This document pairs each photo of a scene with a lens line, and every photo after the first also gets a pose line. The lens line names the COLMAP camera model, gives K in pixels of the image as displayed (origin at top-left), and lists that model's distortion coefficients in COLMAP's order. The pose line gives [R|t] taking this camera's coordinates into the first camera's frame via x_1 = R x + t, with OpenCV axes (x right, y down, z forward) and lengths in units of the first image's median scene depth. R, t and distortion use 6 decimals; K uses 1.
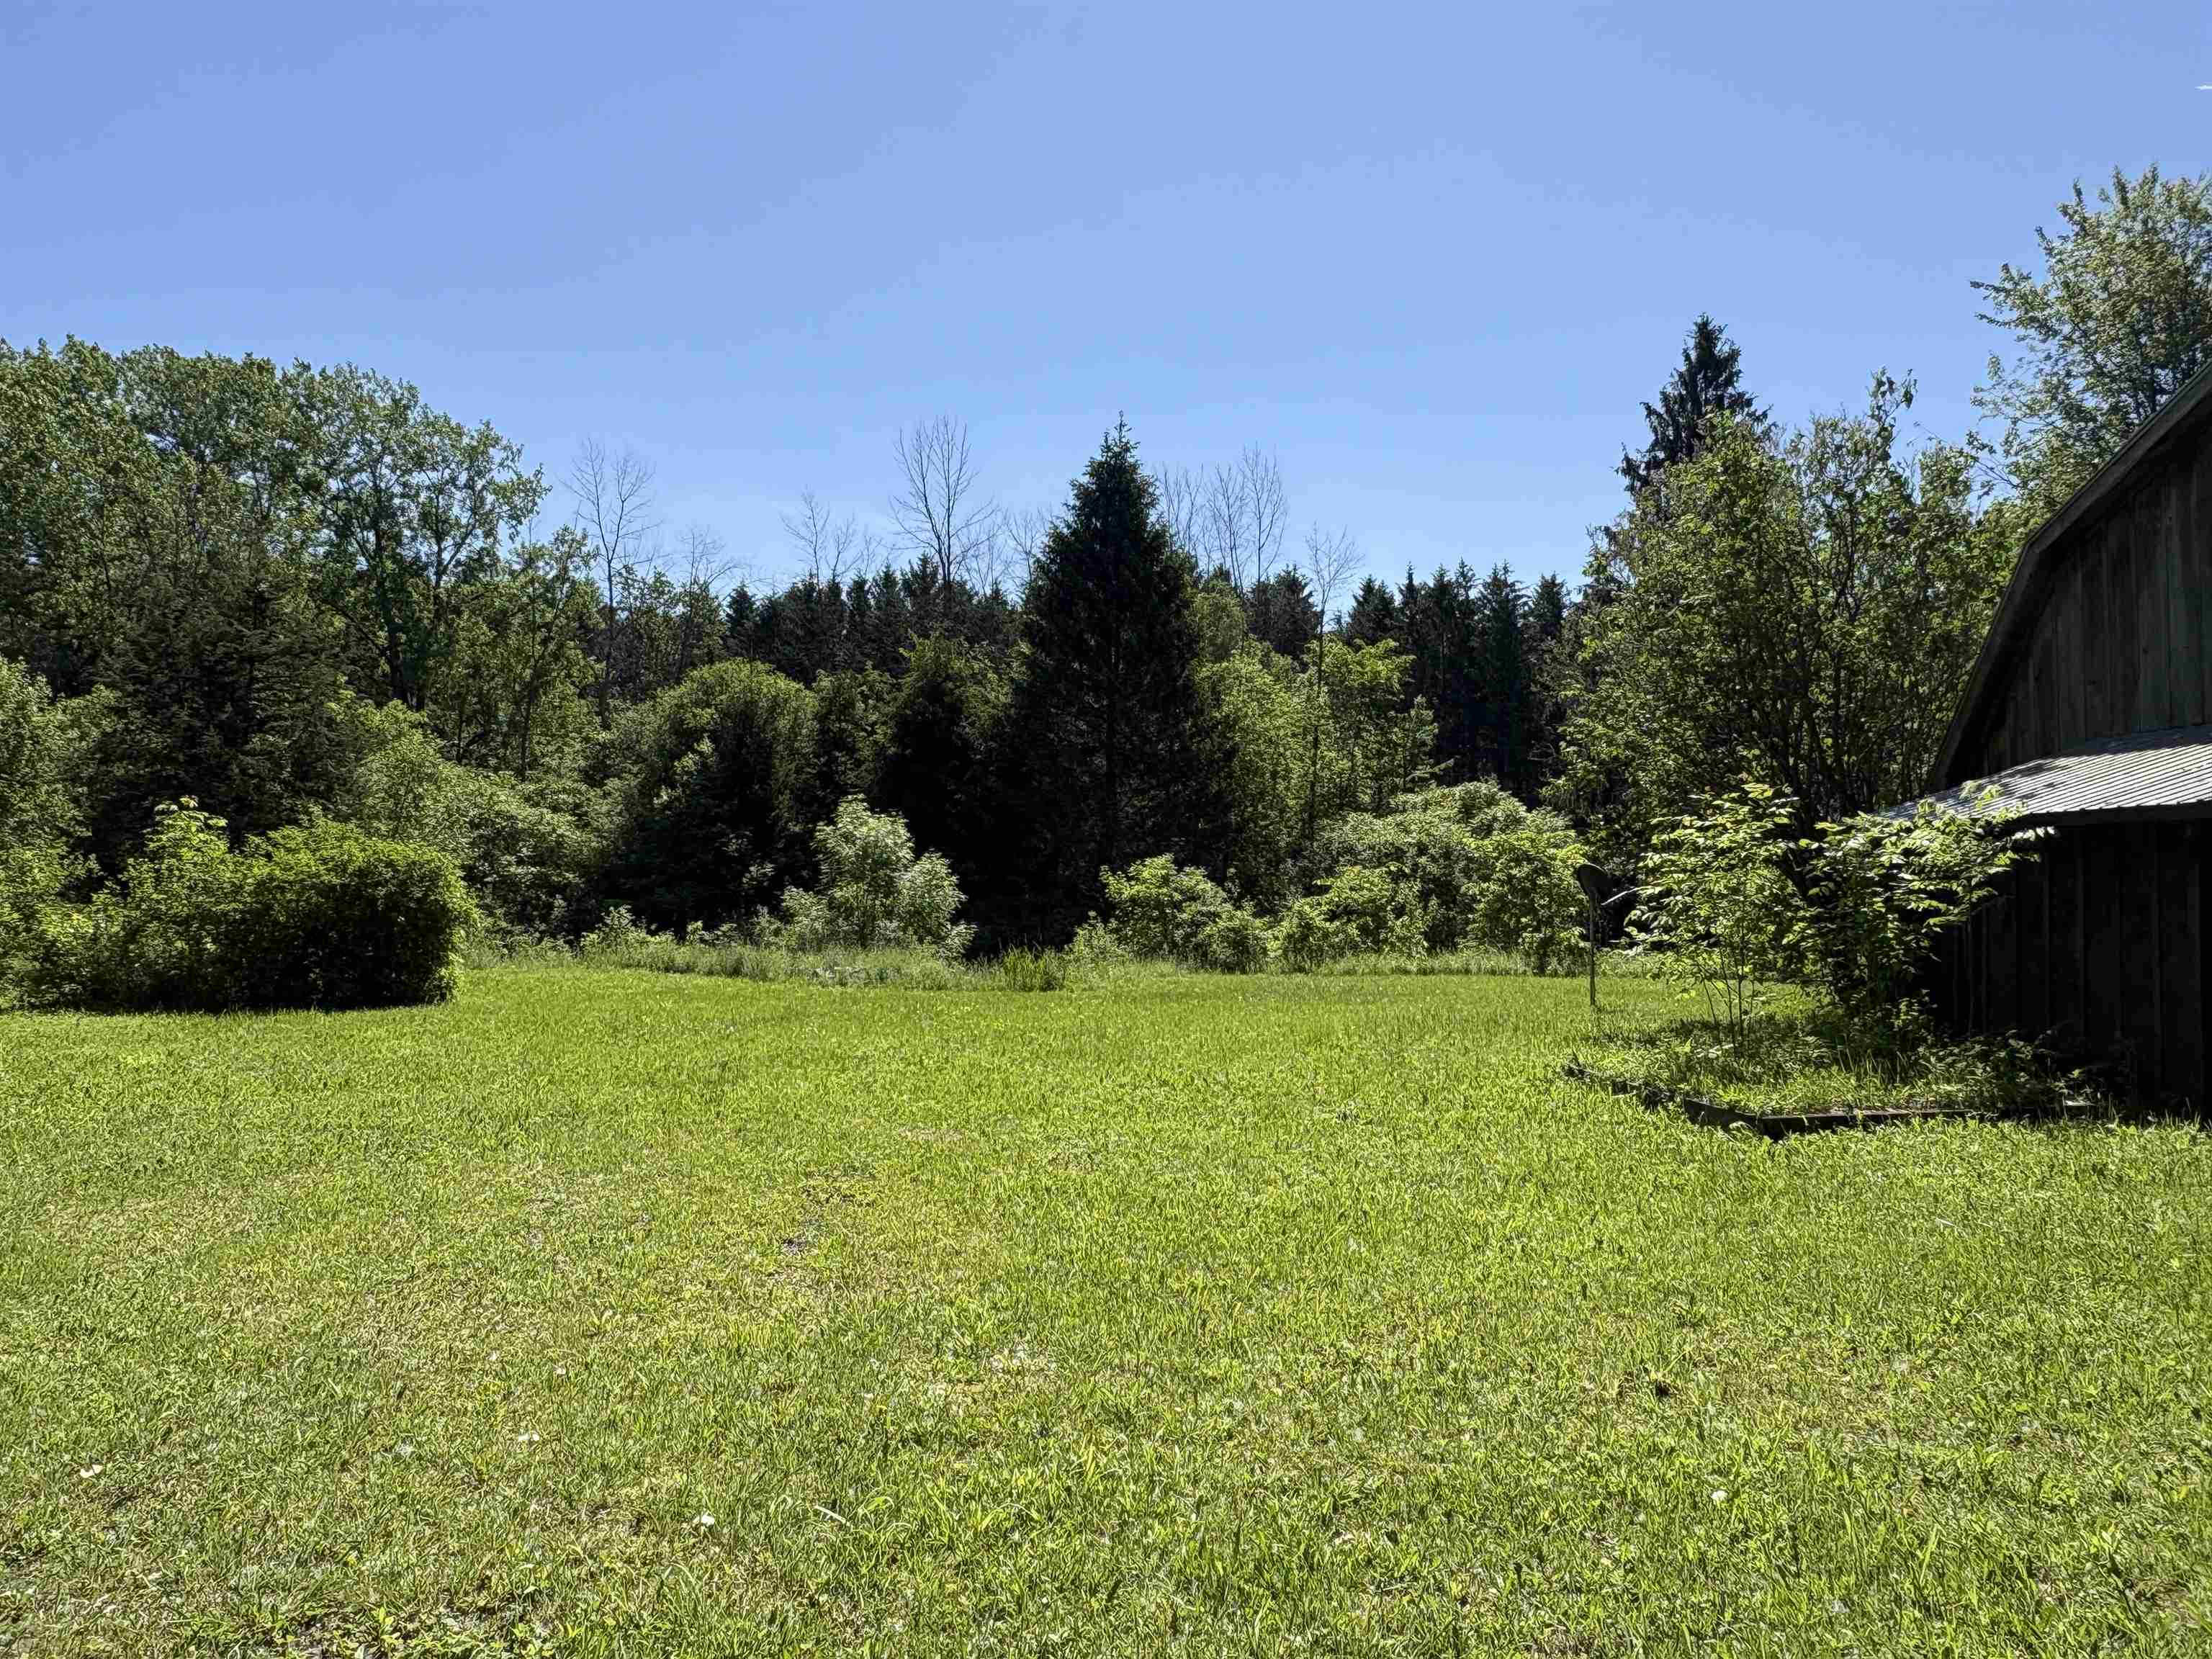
lens RADIAL K [[1579.1, 0, 1084.2], [0, 1579.1, 834.1], [0, 0, 1]] dist [-0.014401, 0.009628]
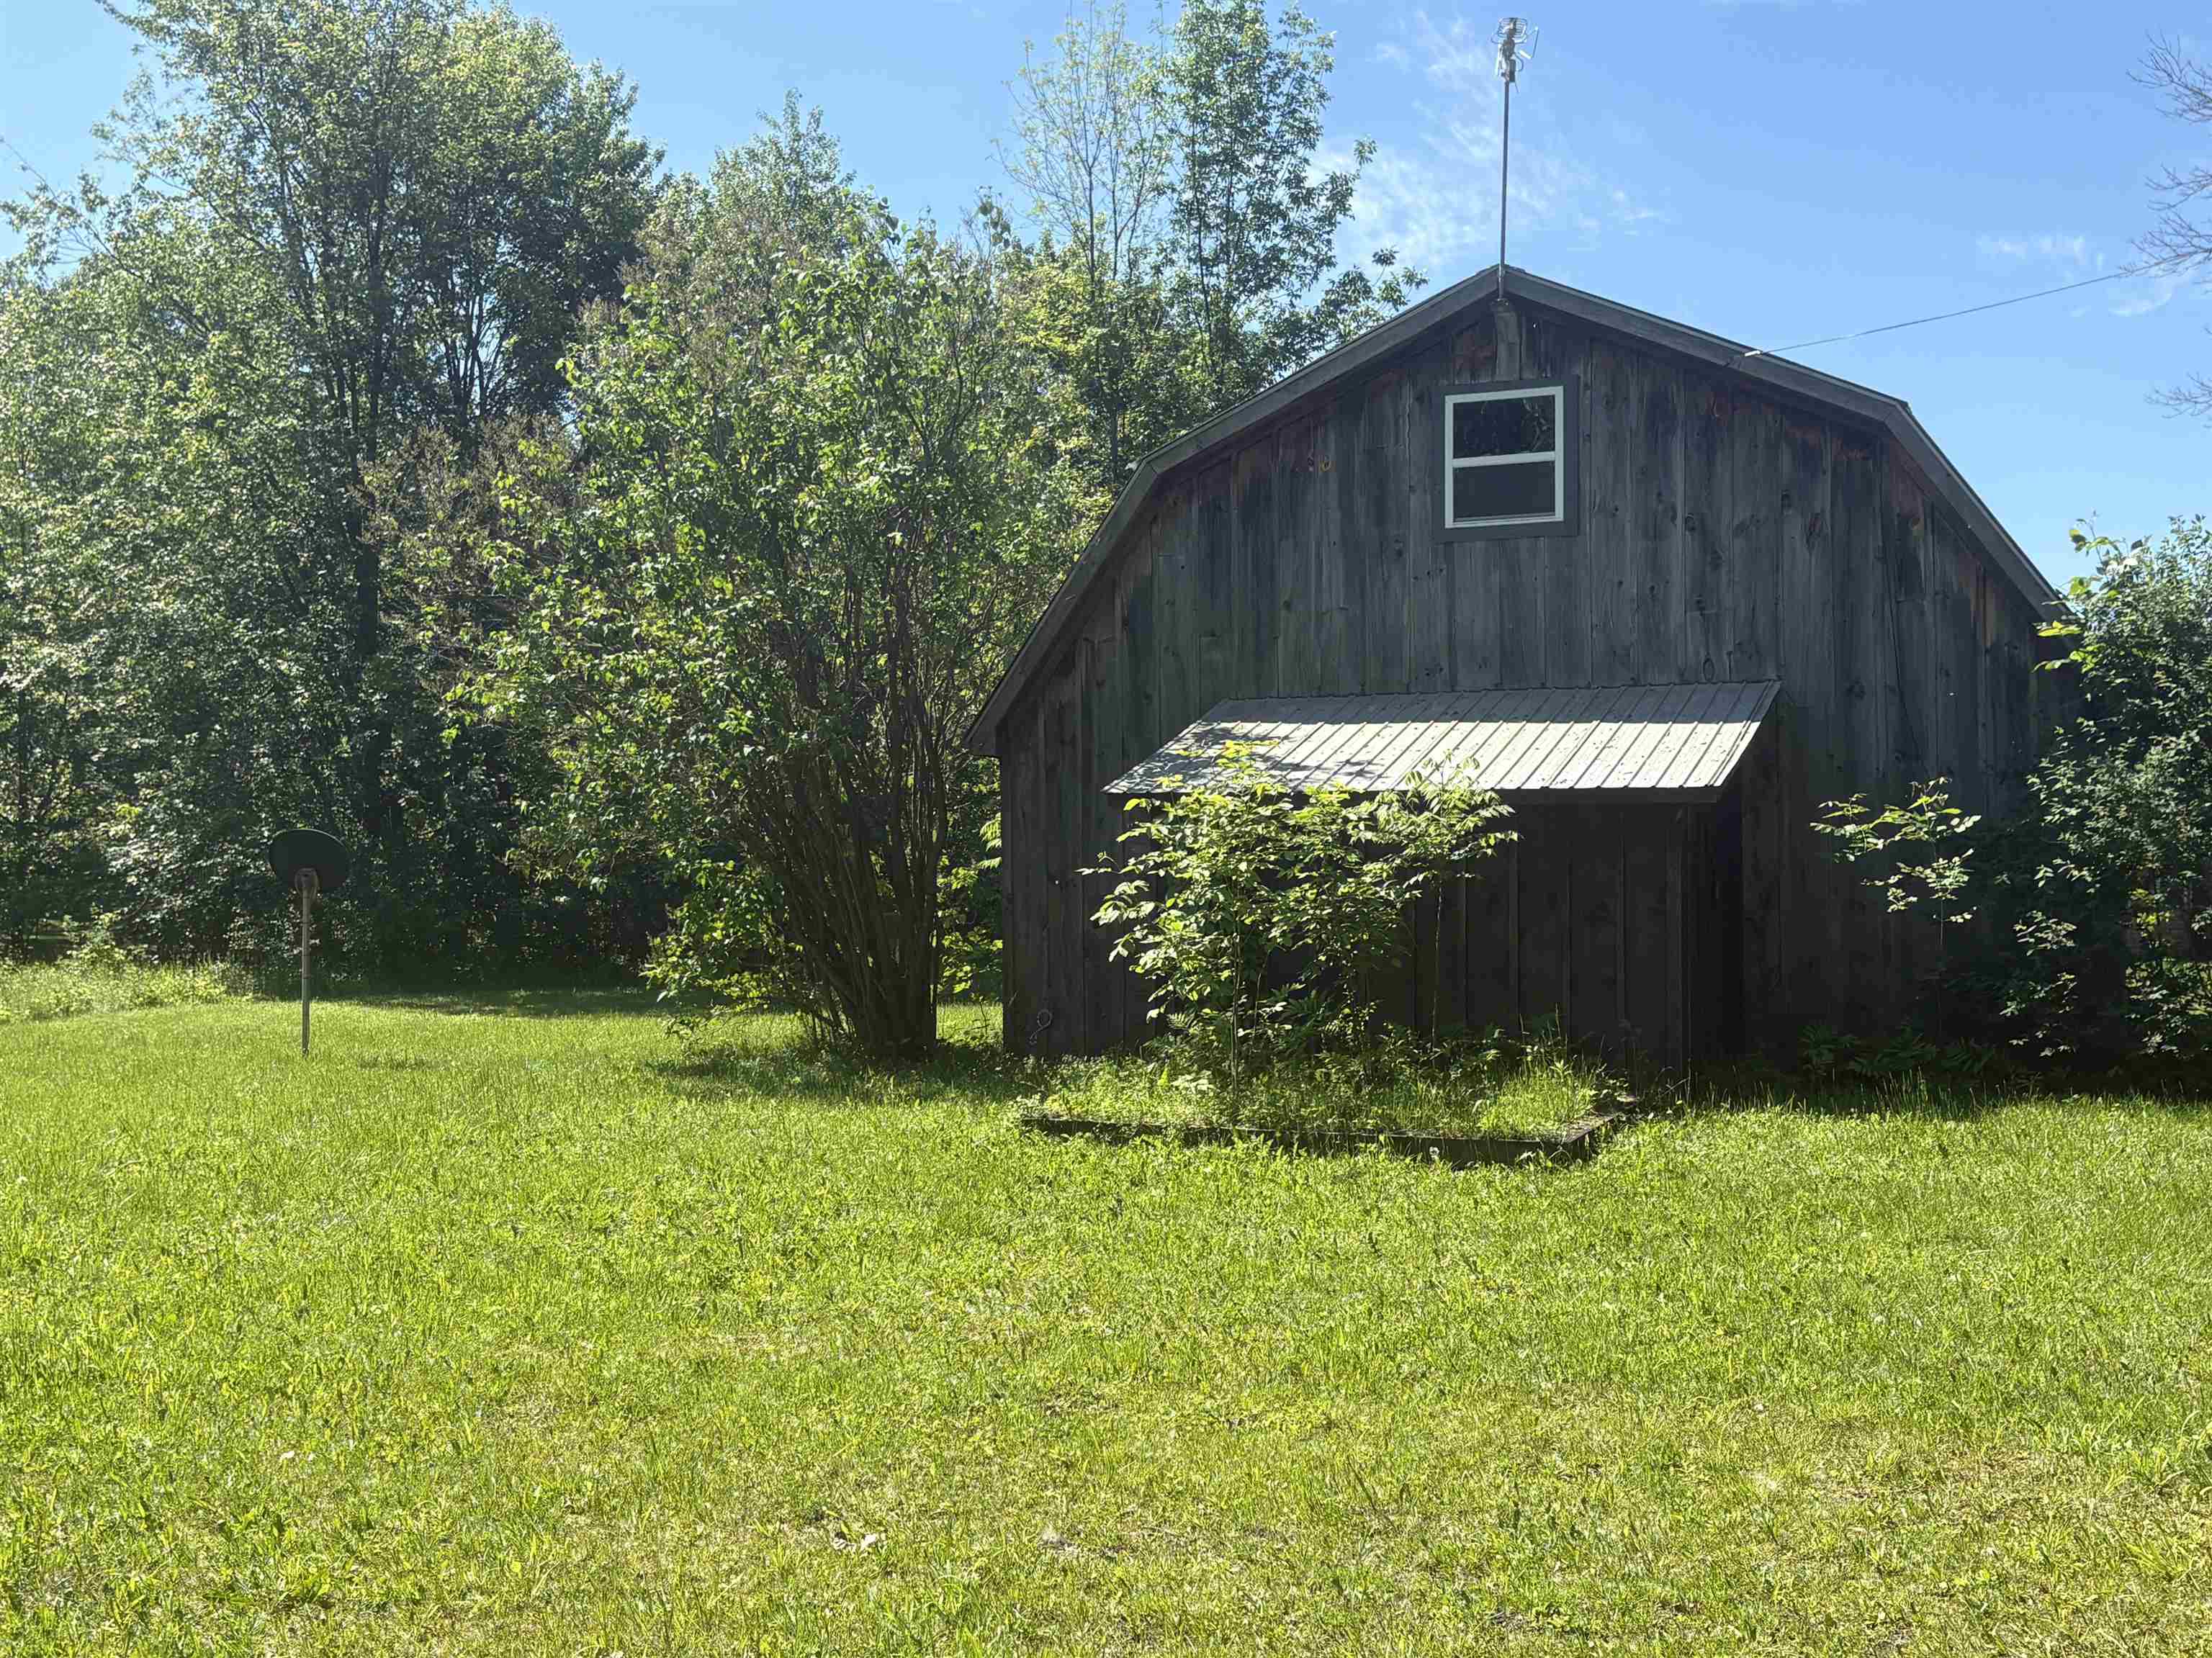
lens RADIAL K [[2473.8, 0, 1102.1], [0, 2473.8, 831.2], [0, 0, 1]] dist [0.061776, 0.000000]
pose [[0.485771, 0.009696, 0.874032, -0.613212], [-0.030879, 0.999505, 0.006073, 0.007020], [-0.873541, -0.029939, 0.485830, 0.400761]]
